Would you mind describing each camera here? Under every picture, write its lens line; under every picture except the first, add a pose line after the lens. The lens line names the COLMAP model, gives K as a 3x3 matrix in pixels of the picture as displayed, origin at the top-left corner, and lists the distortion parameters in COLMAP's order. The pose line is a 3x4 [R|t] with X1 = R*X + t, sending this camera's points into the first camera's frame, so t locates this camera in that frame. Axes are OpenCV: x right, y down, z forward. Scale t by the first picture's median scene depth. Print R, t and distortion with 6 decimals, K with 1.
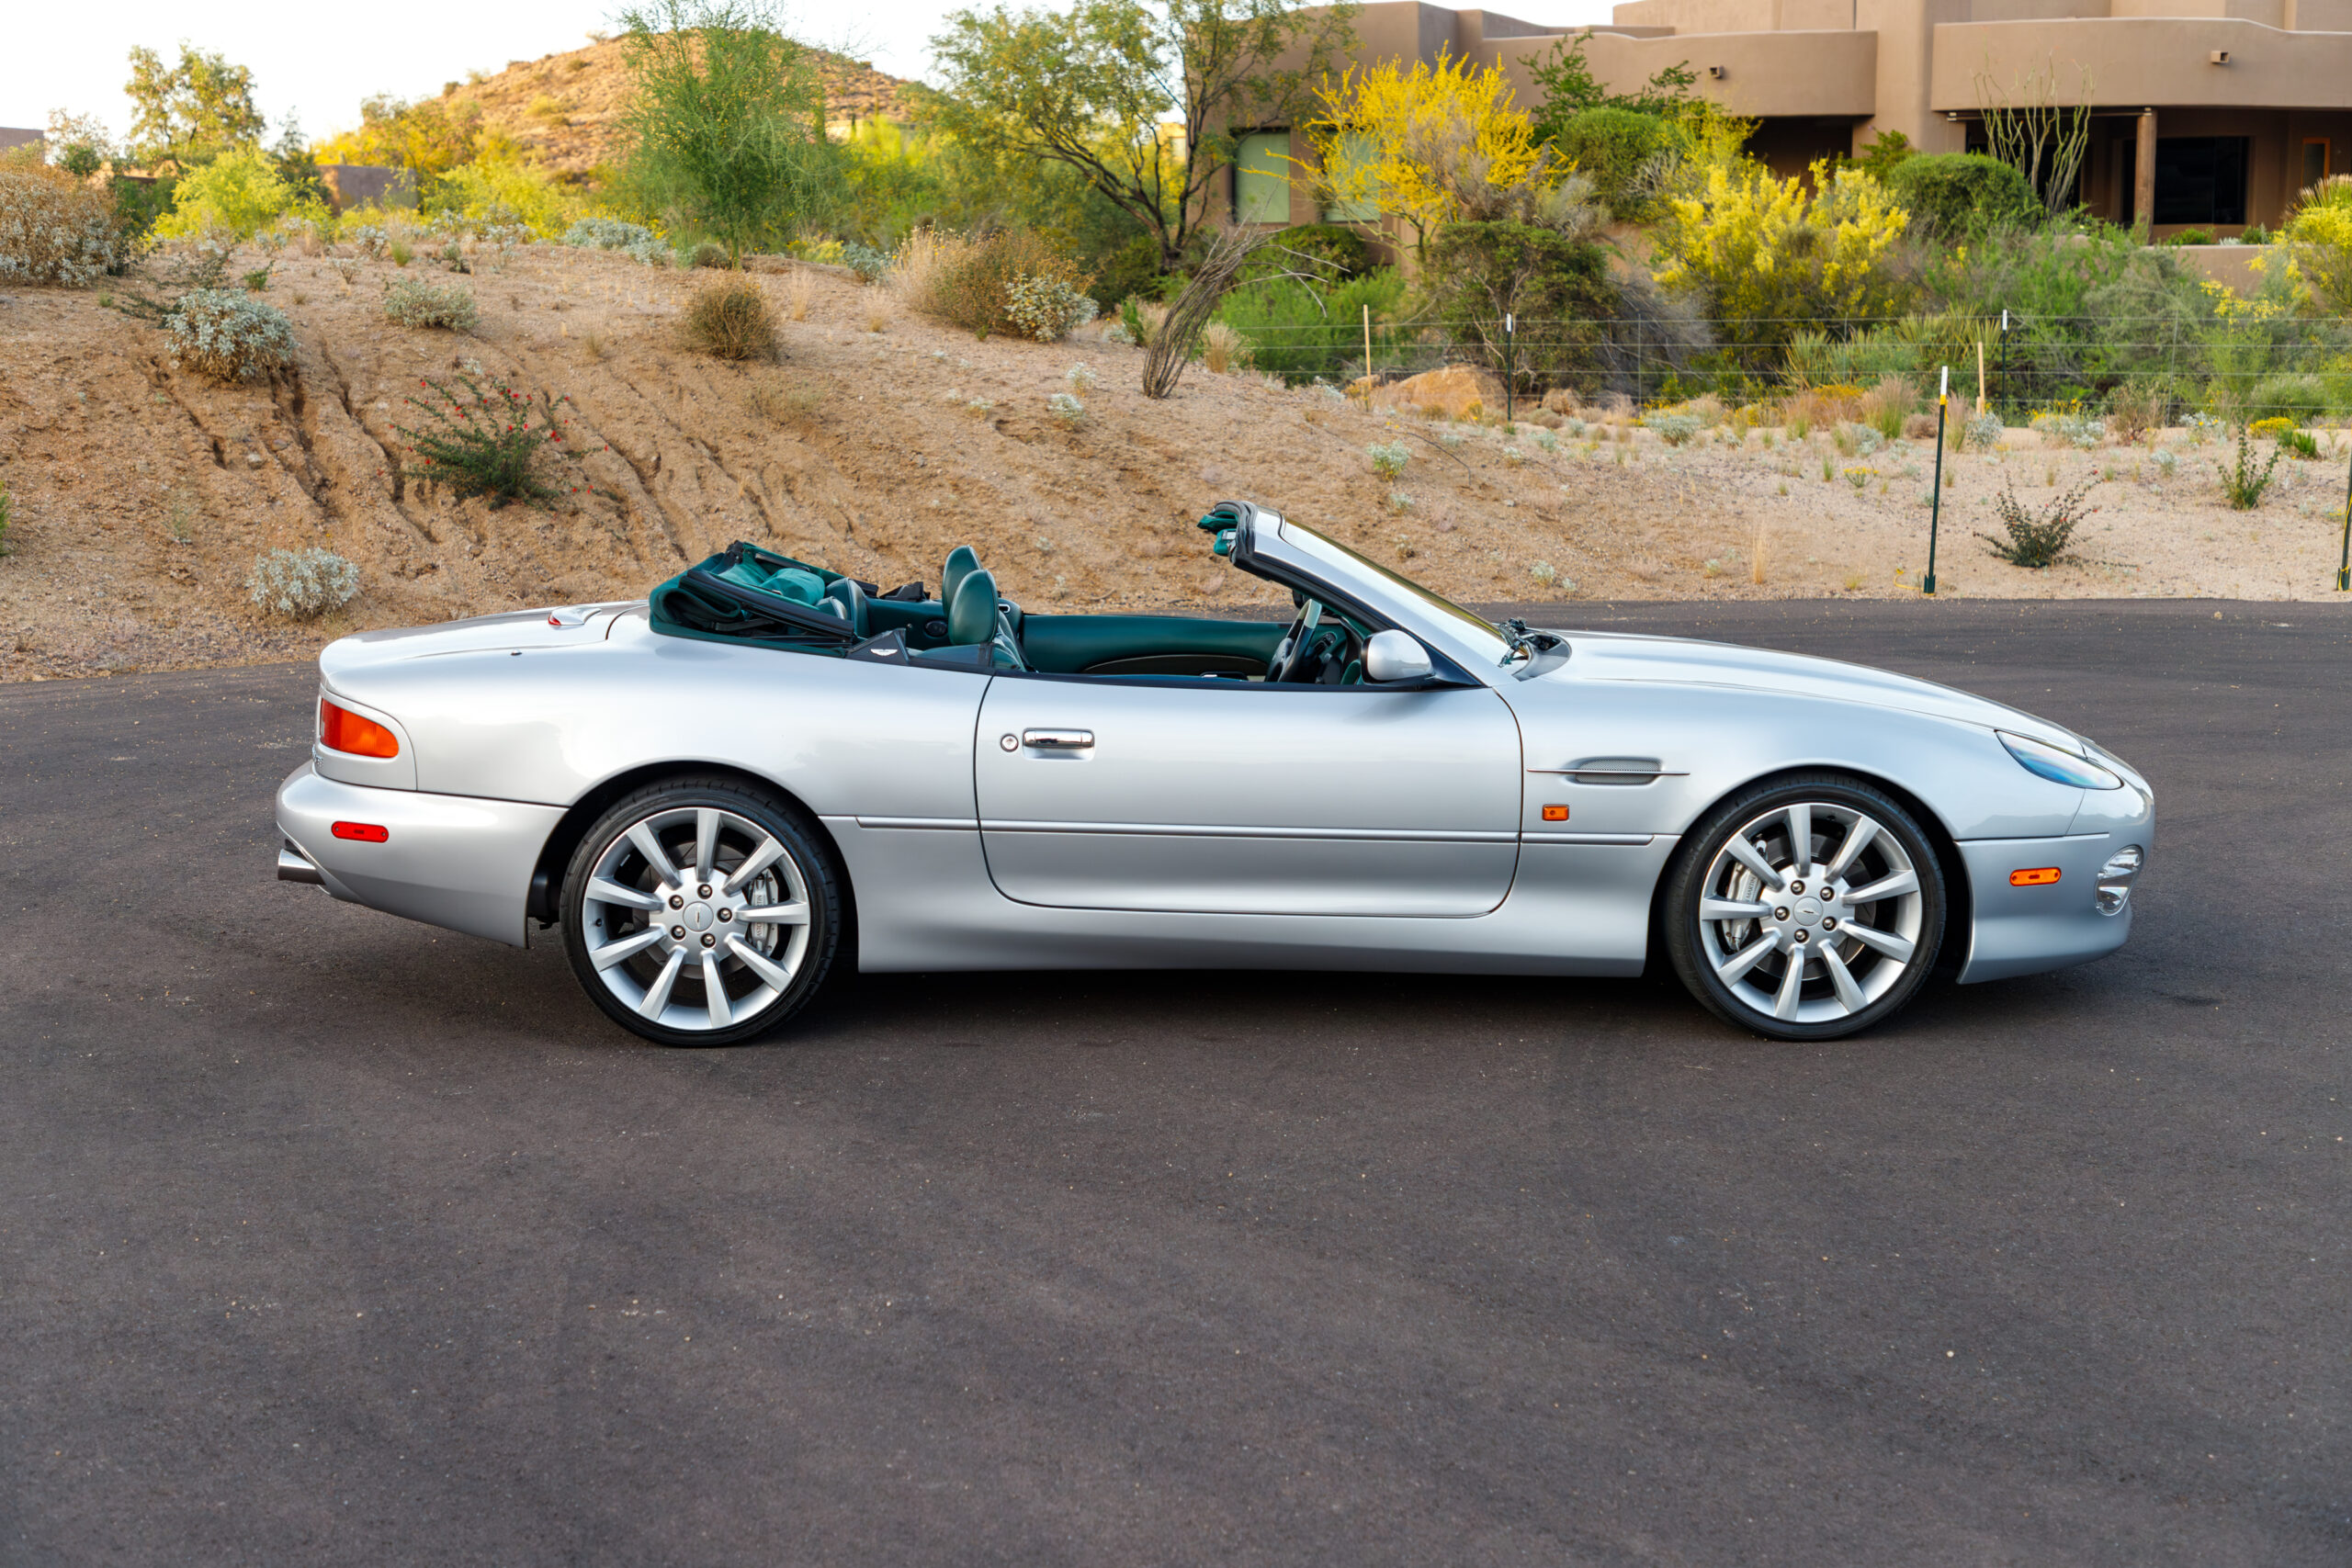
lens RADIAL K [[3379.8, 0, 1176.0], [0, 3379.8, 784.0], [0, 0, 1]] dist [0.065408, -0.105181]
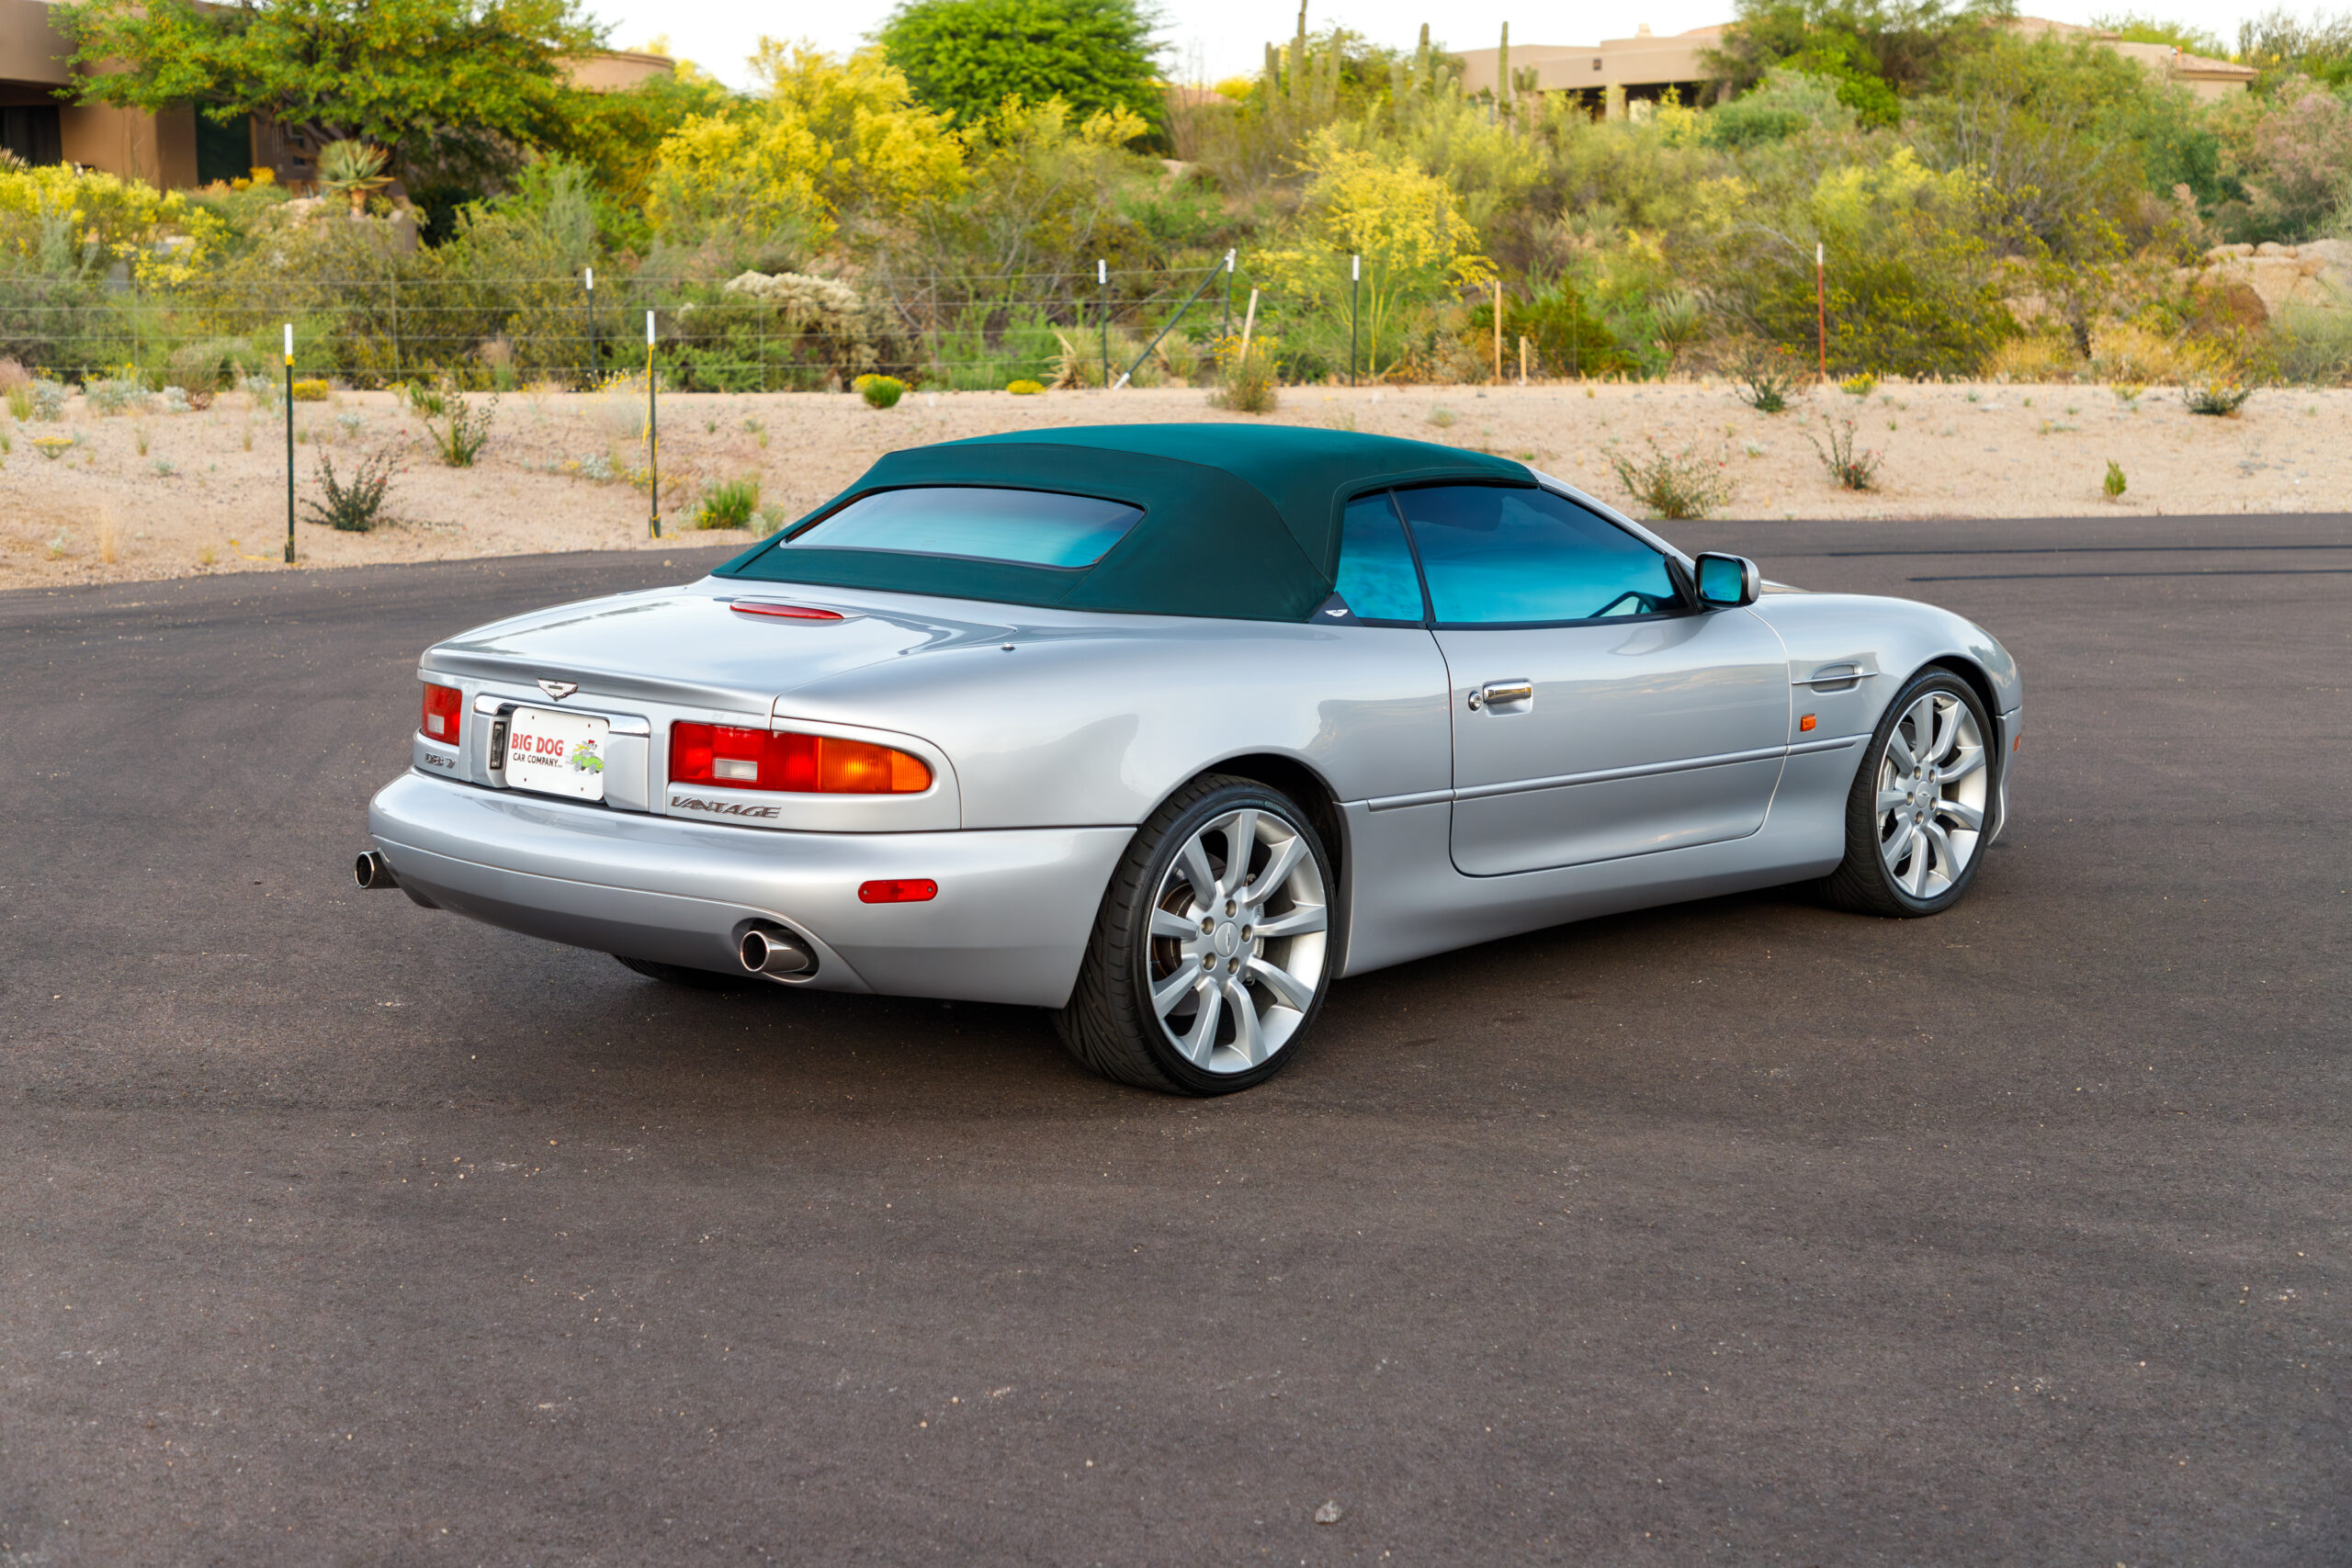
lens RADIAL K [[3379.8, 0, 1176.0], [0, 3379.8, 784.0], [0, 0, 1]] dist [0.065408, -0.105181]
pose [[0.714167, -0.106590, 0.691812, -0.595032], [0.102656, 0.993601, 0.047114, -0.032989], [-0.692407, 0.037372, 0.720539, 0.320433]]
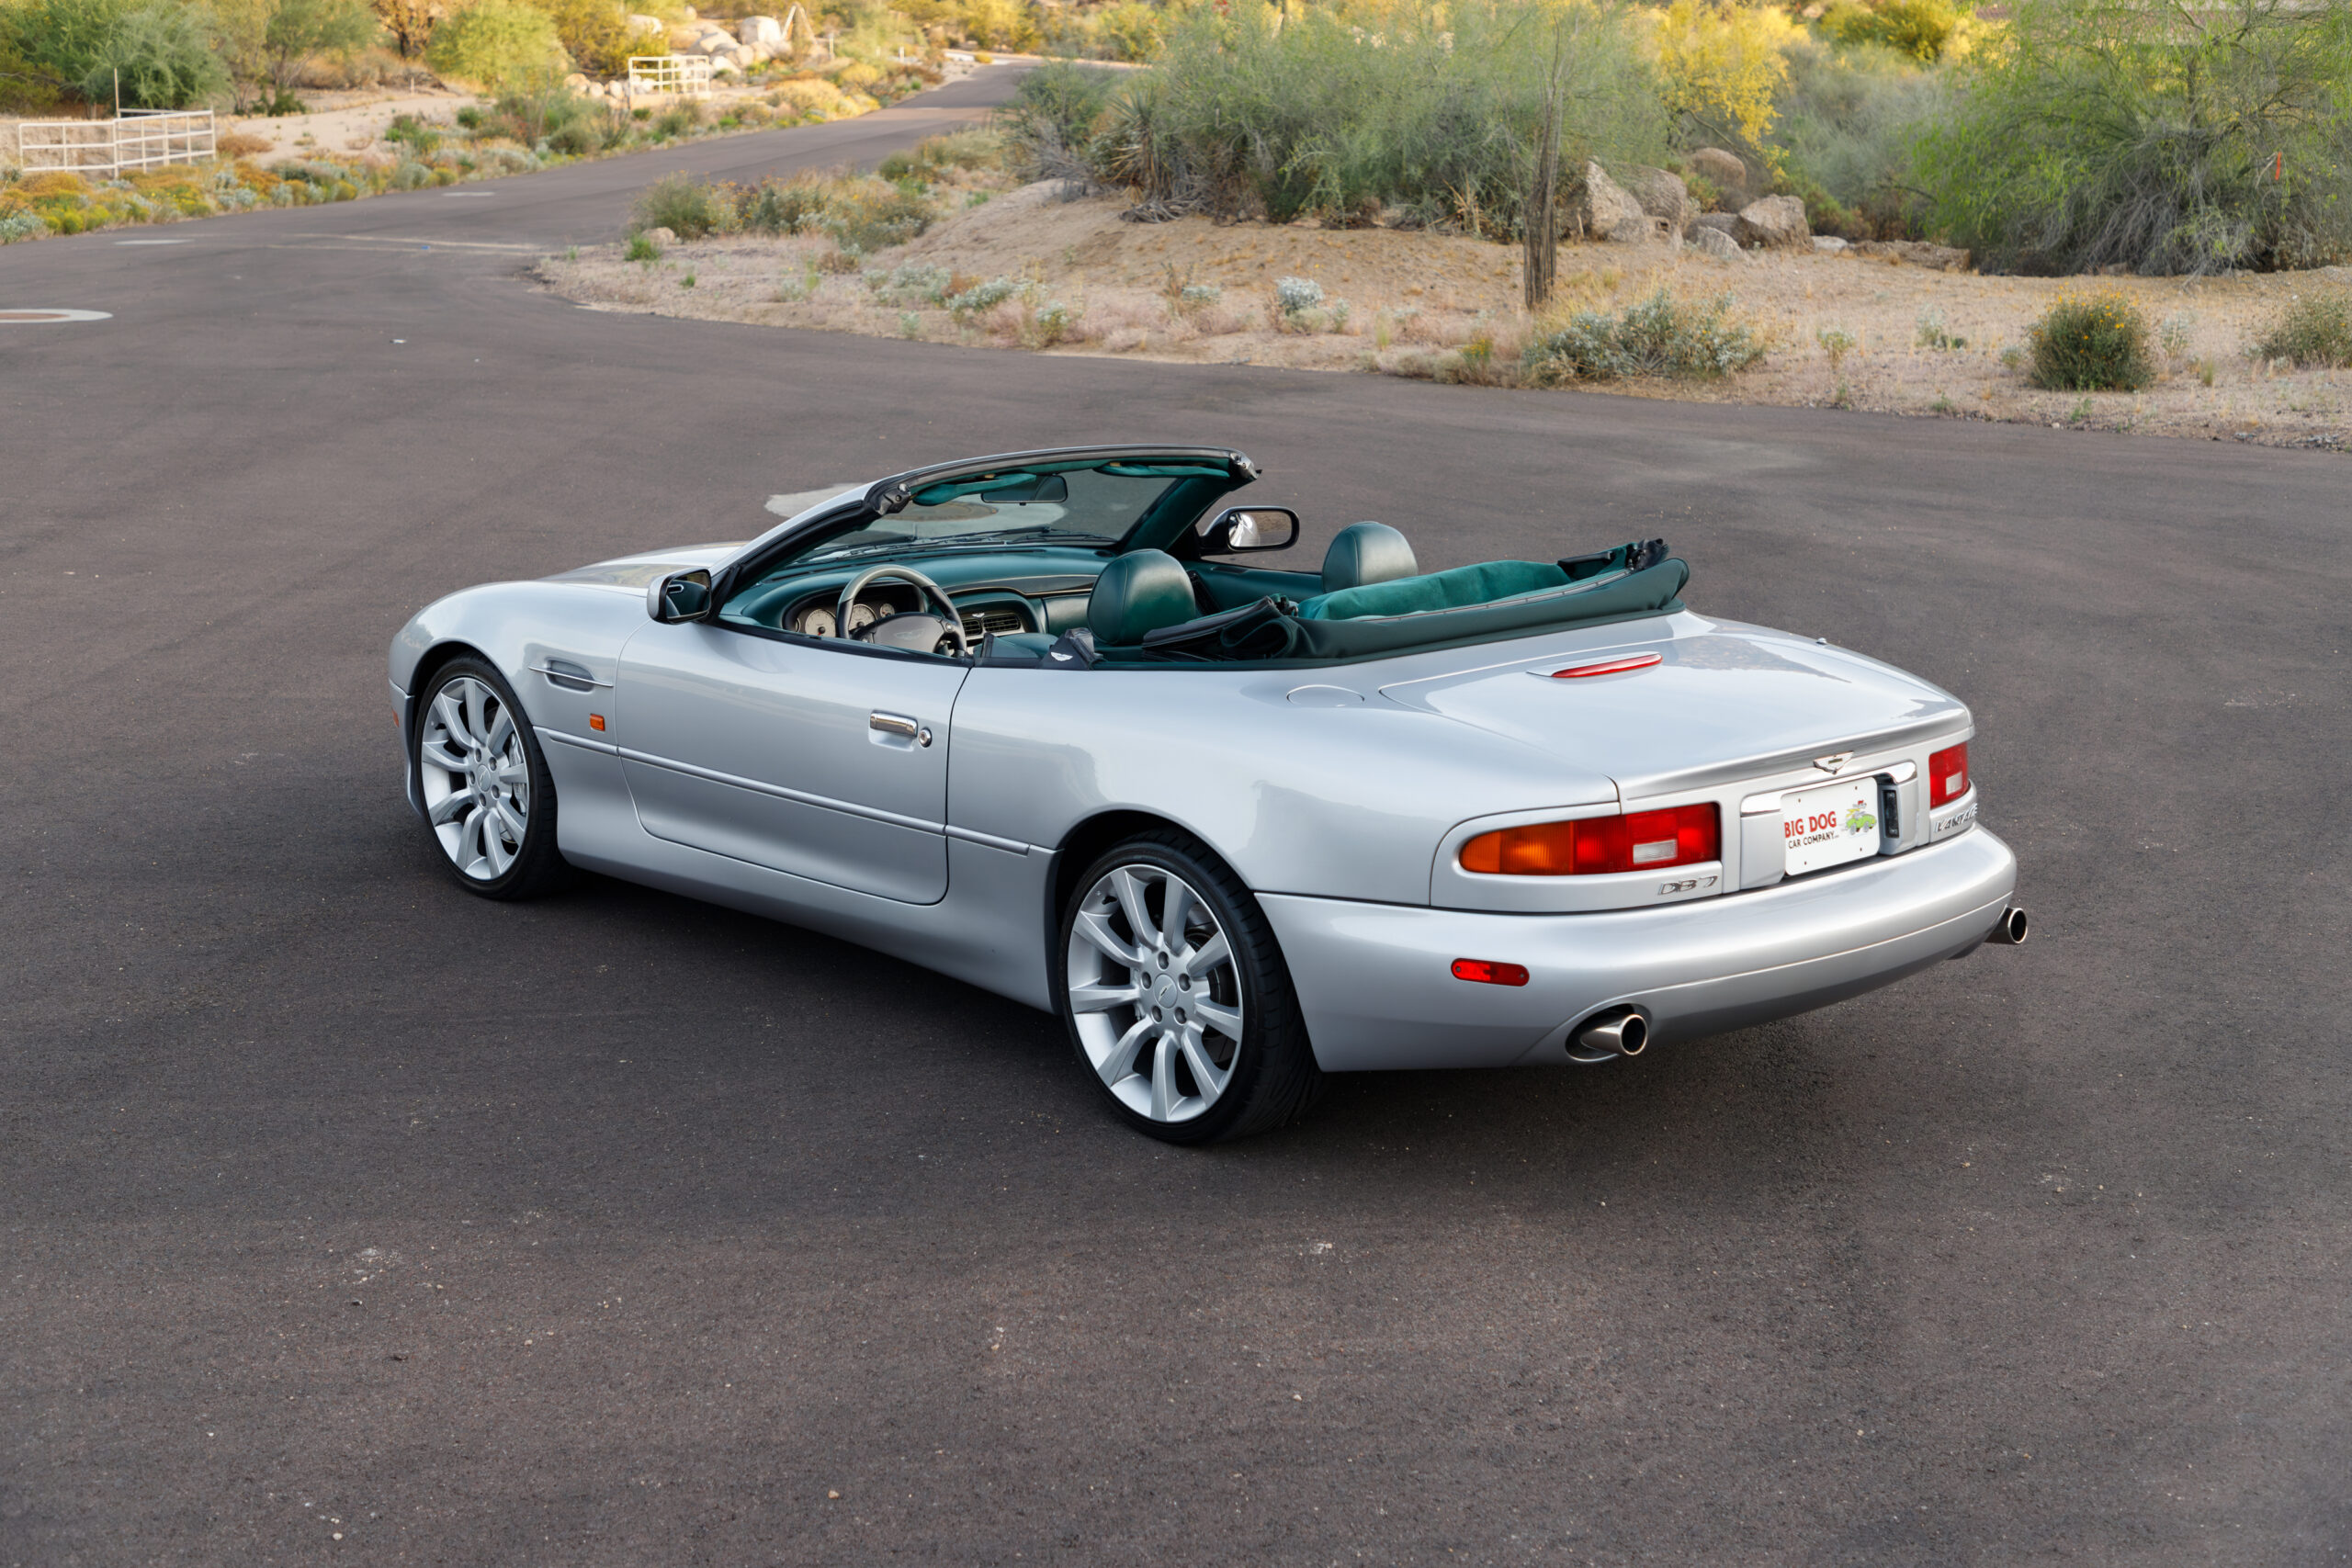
lens RADIAL K [[3379.8, 0, 1176.0], [0, 3379.8, 784.0], [0, 0, 1]] dist [0.065408, -0.105181]
pose [[-0.650518, -0.167530, 0.740784, -0.632191], [0.095416, 0.949613, 0.298547, -0.242170], [-0.753473, 0.264893, -0.601755, 1.391660]]
